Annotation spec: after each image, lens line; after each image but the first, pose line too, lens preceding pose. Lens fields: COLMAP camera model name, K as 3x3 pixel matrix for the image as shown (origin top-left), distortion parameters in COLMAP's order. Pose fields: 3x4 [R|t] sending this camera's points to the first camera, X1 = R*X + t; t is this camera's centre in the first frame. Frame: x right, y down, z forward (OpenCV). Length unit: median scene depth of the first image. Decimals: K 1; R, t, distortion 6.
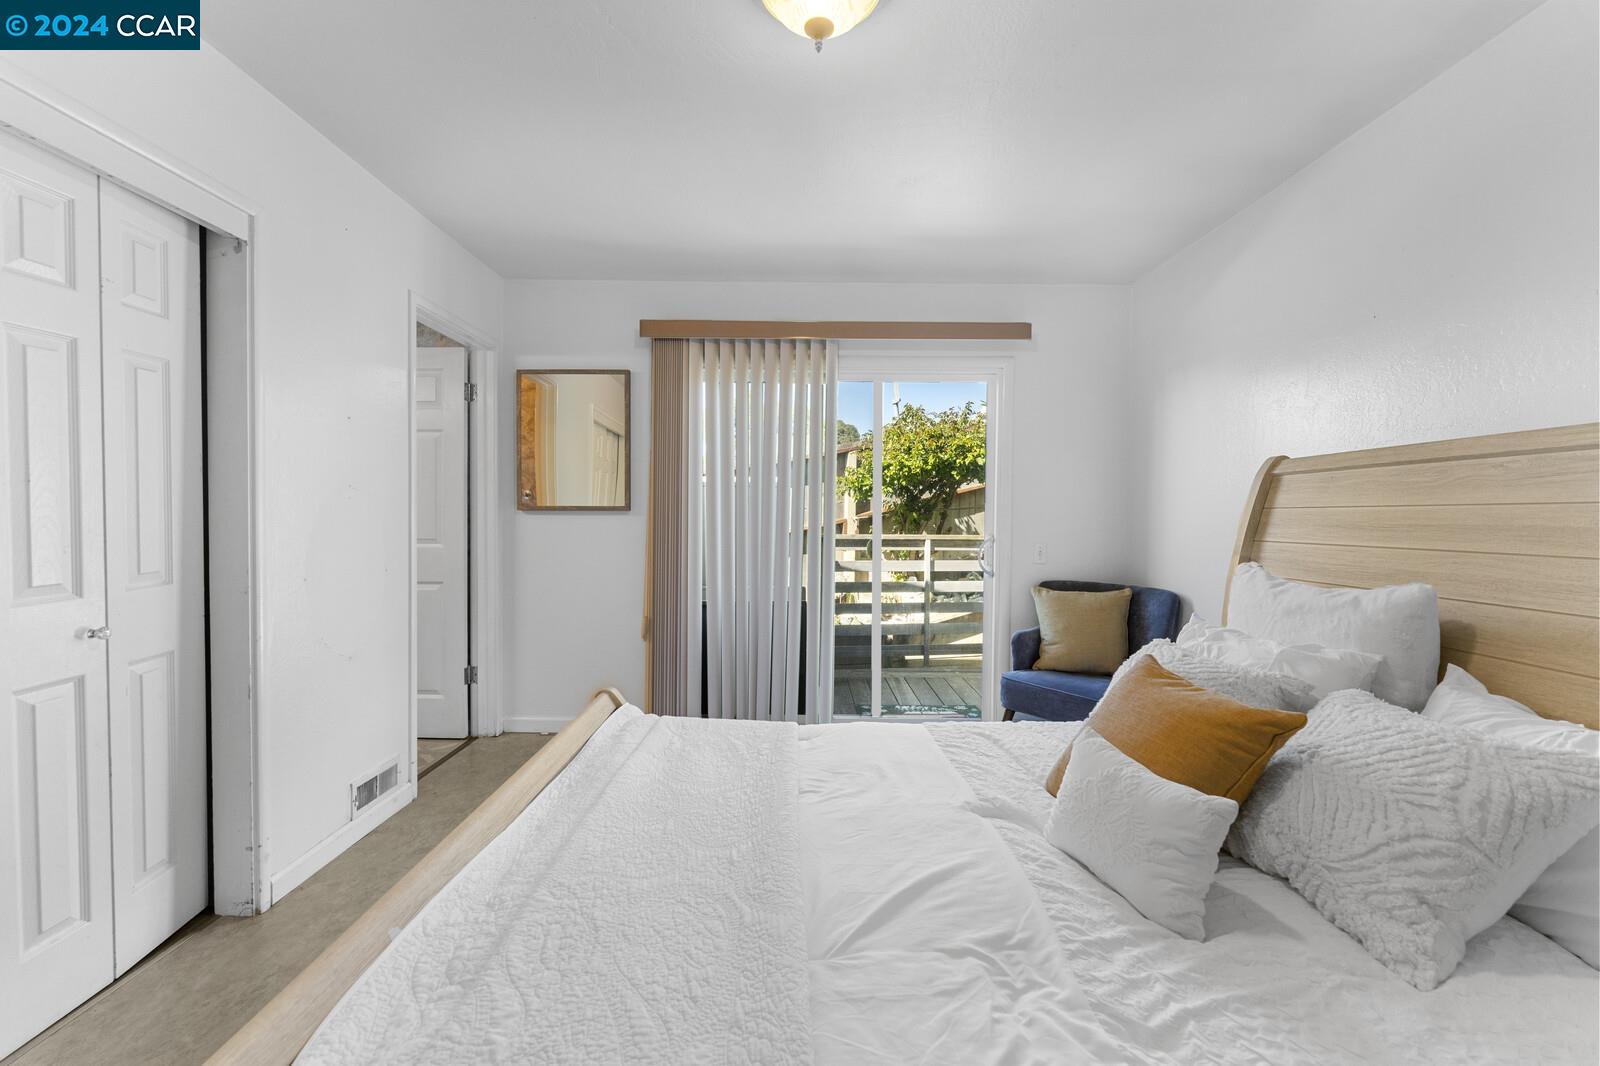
lens RADIAL K [[651.5, 0, 800.3], [0, 651.5, 529.4], [0, 0, 1]] dist [-0.002164, -0.000179]
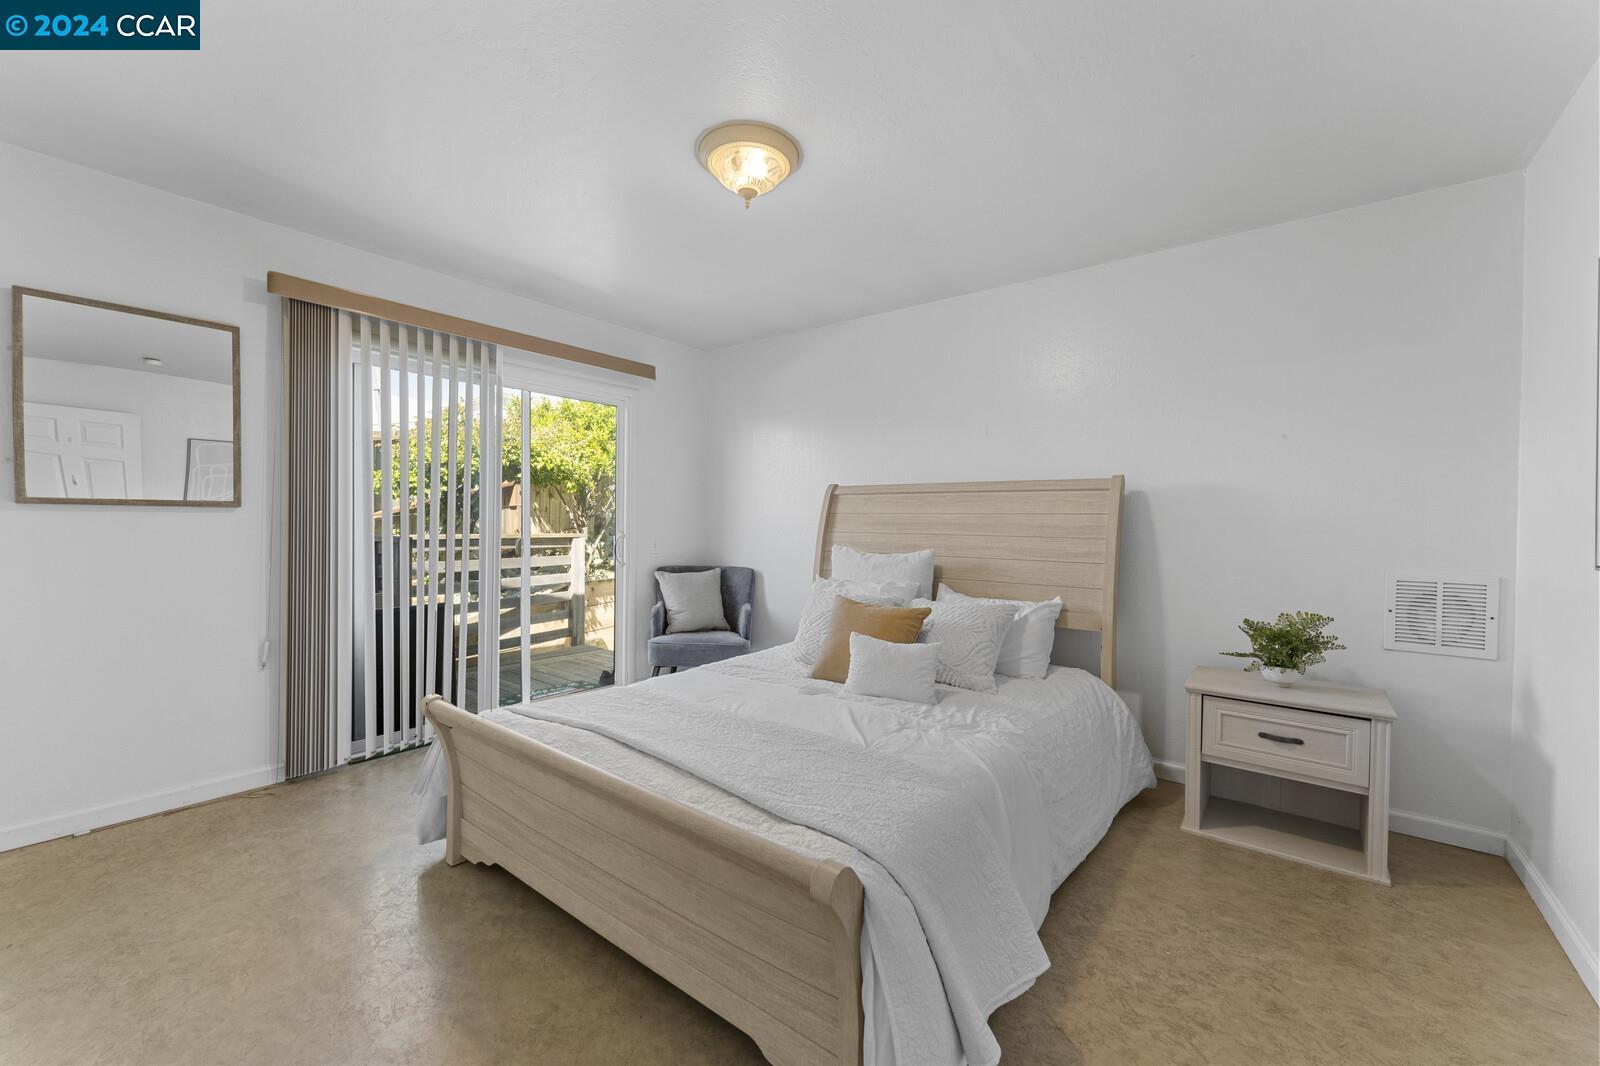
lens RADIAL K [[638.8, 0, 796.0], [0, 638.8, 523.1], [0, 0, 1]] dist [-0.000206, 0.000008]
pose [[0.620771, -0.002025, 0.783989, -0.499466], [0.009123, 0.999948, -0.004641, 0.000570], [-0.783939, 0.010033, 0.620757, -0.001658]]
